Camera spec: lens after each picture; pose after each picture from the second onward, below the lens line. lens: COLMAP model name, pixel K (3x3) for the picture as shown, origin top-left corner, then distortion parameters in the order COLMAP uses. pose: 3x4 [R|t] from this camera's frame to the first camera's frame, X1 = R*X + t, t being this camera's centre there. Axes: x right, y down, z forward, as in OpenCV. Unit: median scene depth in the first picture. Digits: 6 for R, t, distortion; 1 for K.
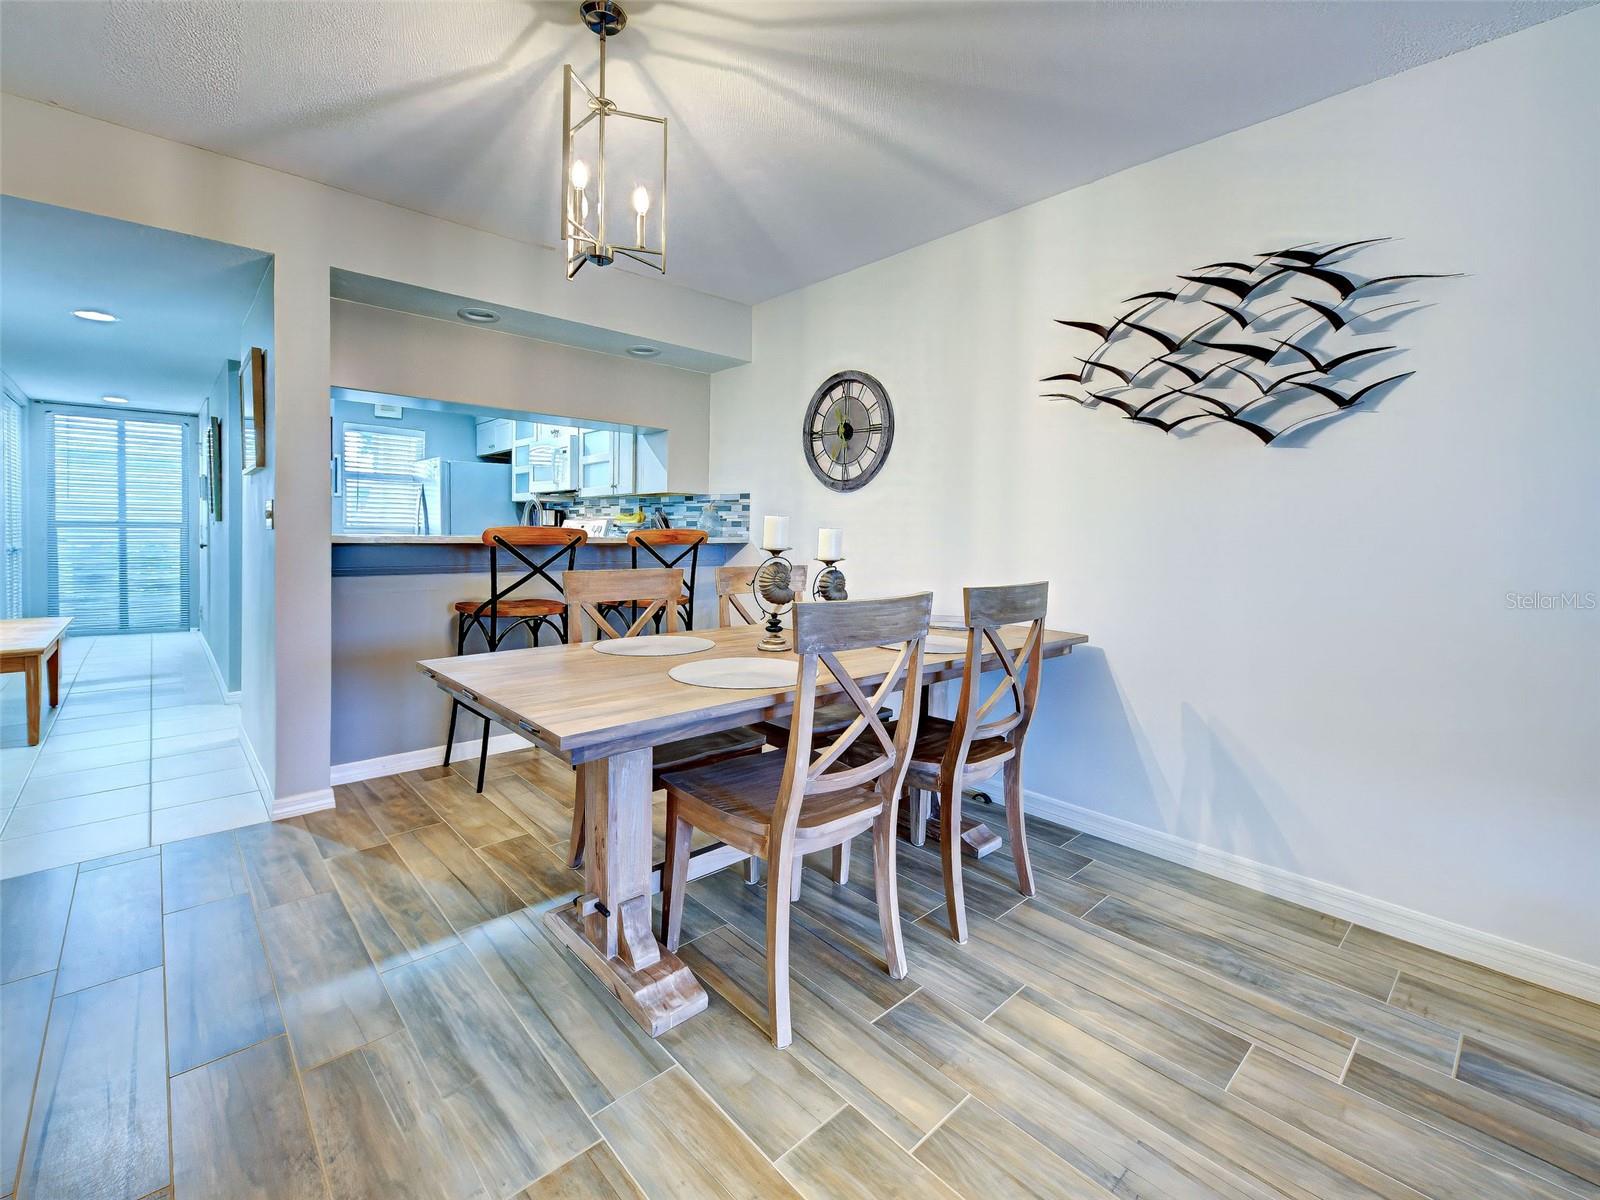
lens RADIAL K [[727.0, 0, 797.0], [0, 727.0, 595.9], [0, 0, 1]] dist [0.015194, -0.002030]
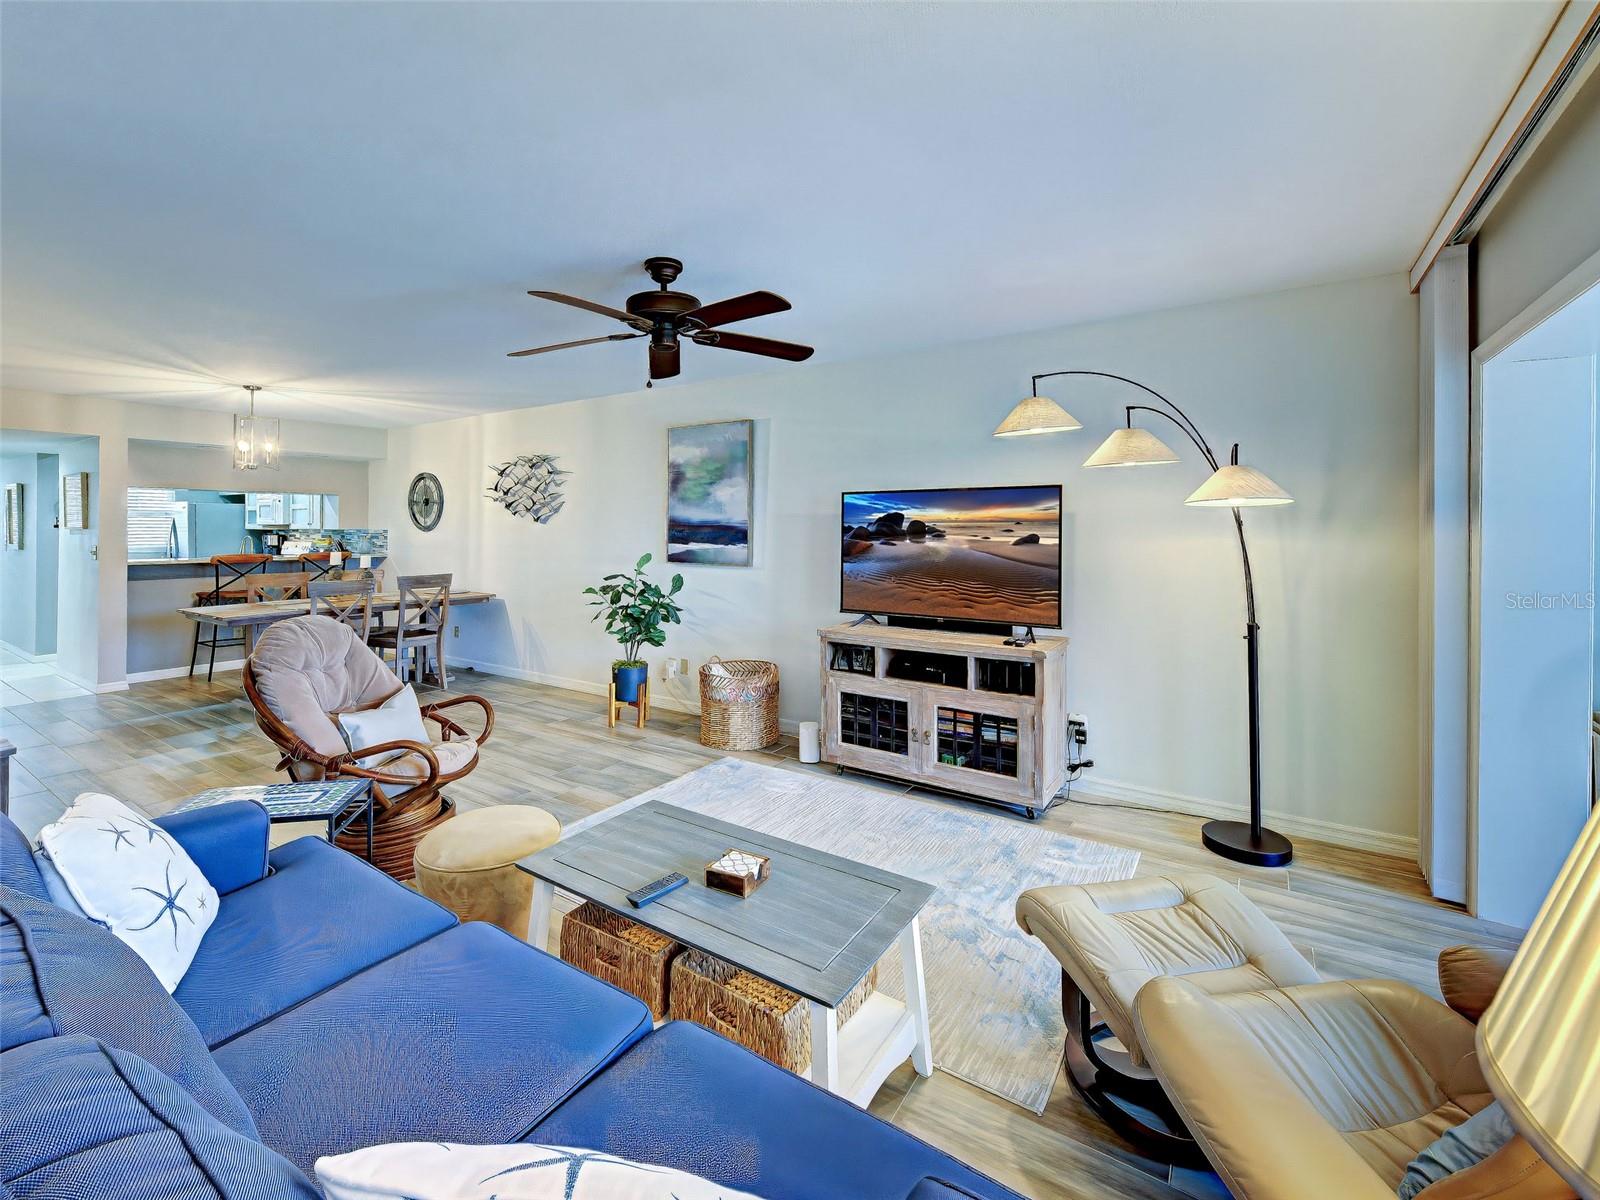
lens RADIAL K [[727.0, 0, 794.4], [0, 727.0, 552.4], [0, 0, 1]] dist [0.015194, -0.002030]
pose [[0.971610, -0.022025, 0.235559, 0.637351], [0.035067, 0.998066, -0.051322, 0.058032], [-0.233973, 0.058125, 0.970504, -1.308718]]
